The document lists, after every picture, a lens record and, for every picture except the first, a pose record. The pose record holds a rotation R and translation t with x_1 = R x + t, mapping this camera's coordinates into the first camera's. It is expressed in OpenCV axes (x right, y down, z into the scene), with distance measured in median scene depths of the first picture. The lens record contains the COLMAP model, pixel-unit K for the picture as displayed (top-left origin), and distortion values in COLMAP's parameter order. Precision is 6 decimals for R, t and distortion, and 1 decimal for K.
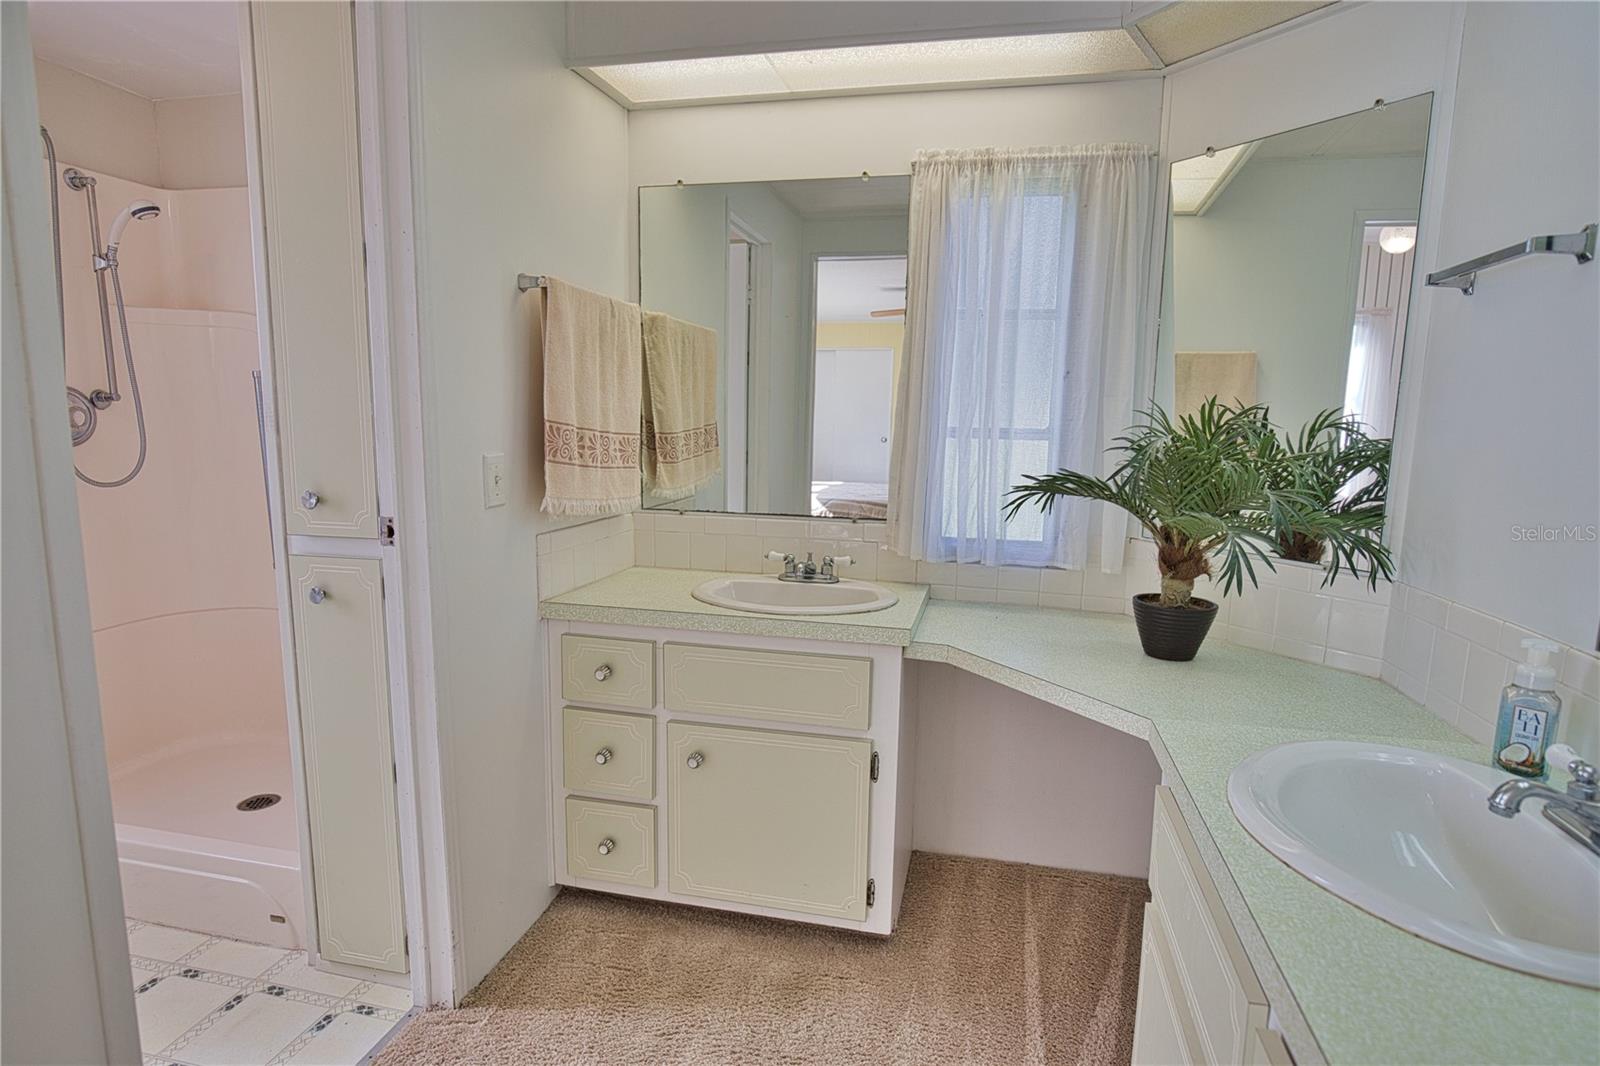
lens RADIAL K [[831.8, 0, 806.1], [0, 831.8, 538.7], [0, 0, 1]] dist [-0.018990, 0.000066]
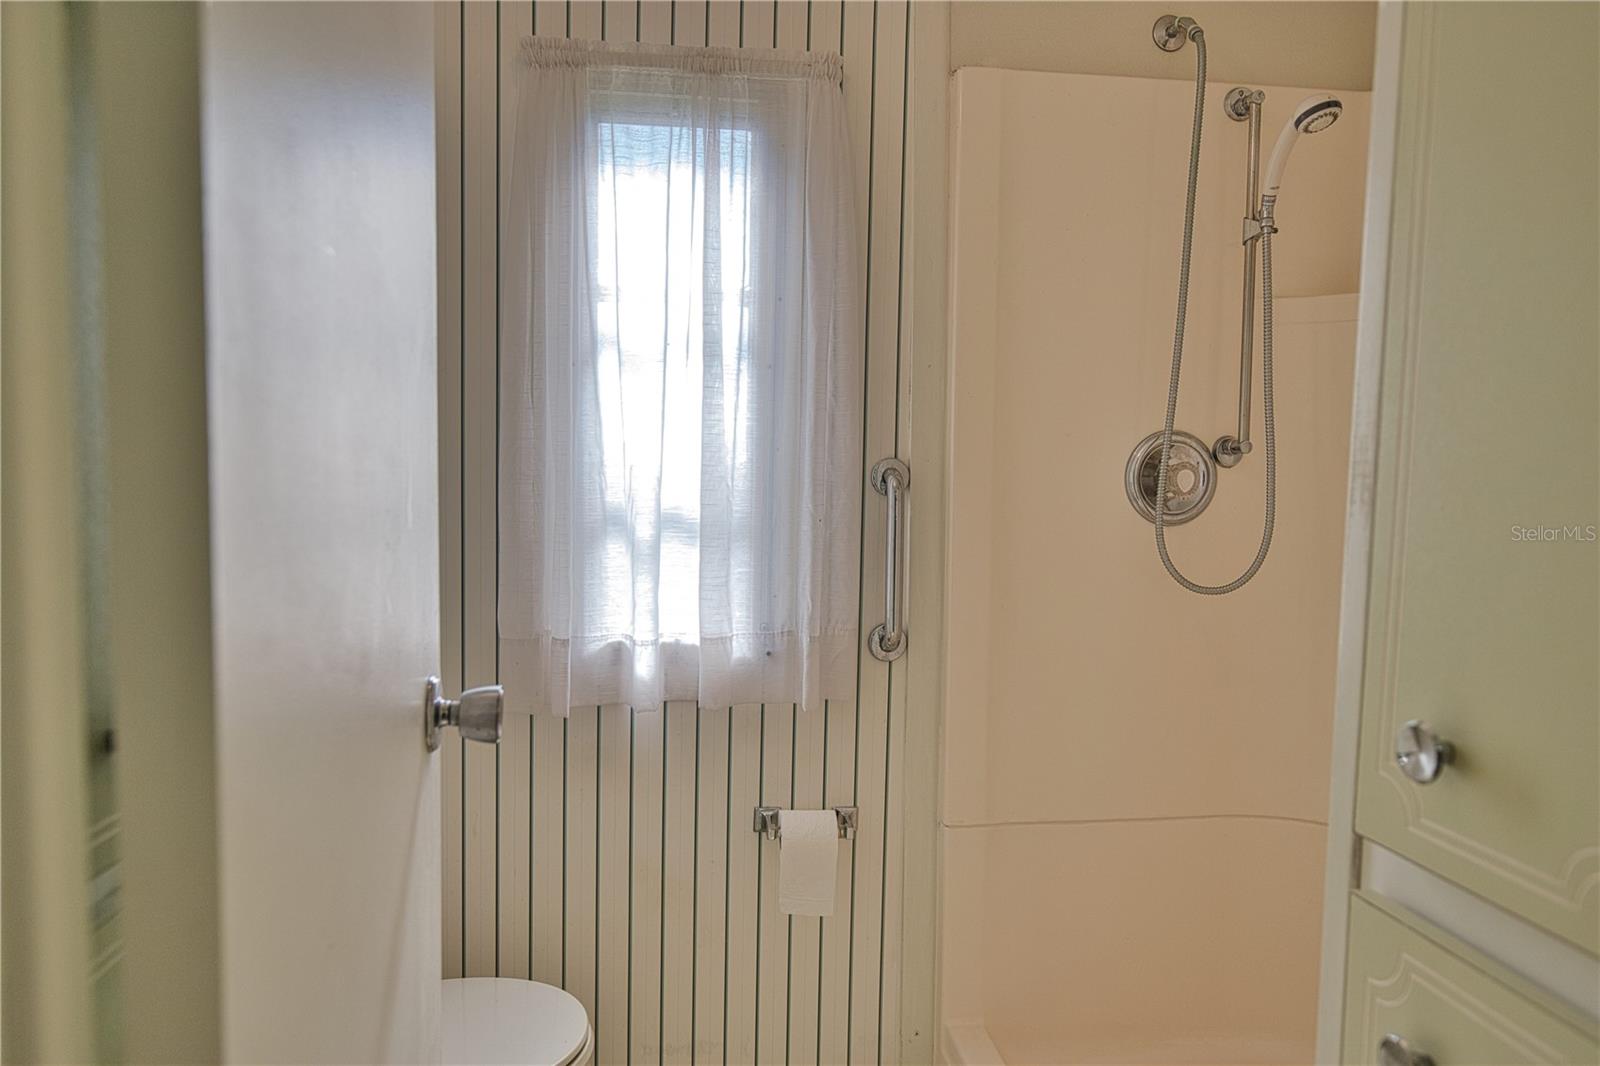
lens RADIAL K [[1063.2, 0, 813.2], [0, 1063.2, 538.6], [0, 0, 1]] dist [0.005565, -0.000280]
pose [[0.347018, 0.051934, -0.936419, -0.234046], [-0.145990, 0.989286, 0.000765, -0.065165], [0.926426, 0.136443, 0.350882, 0.472816]]
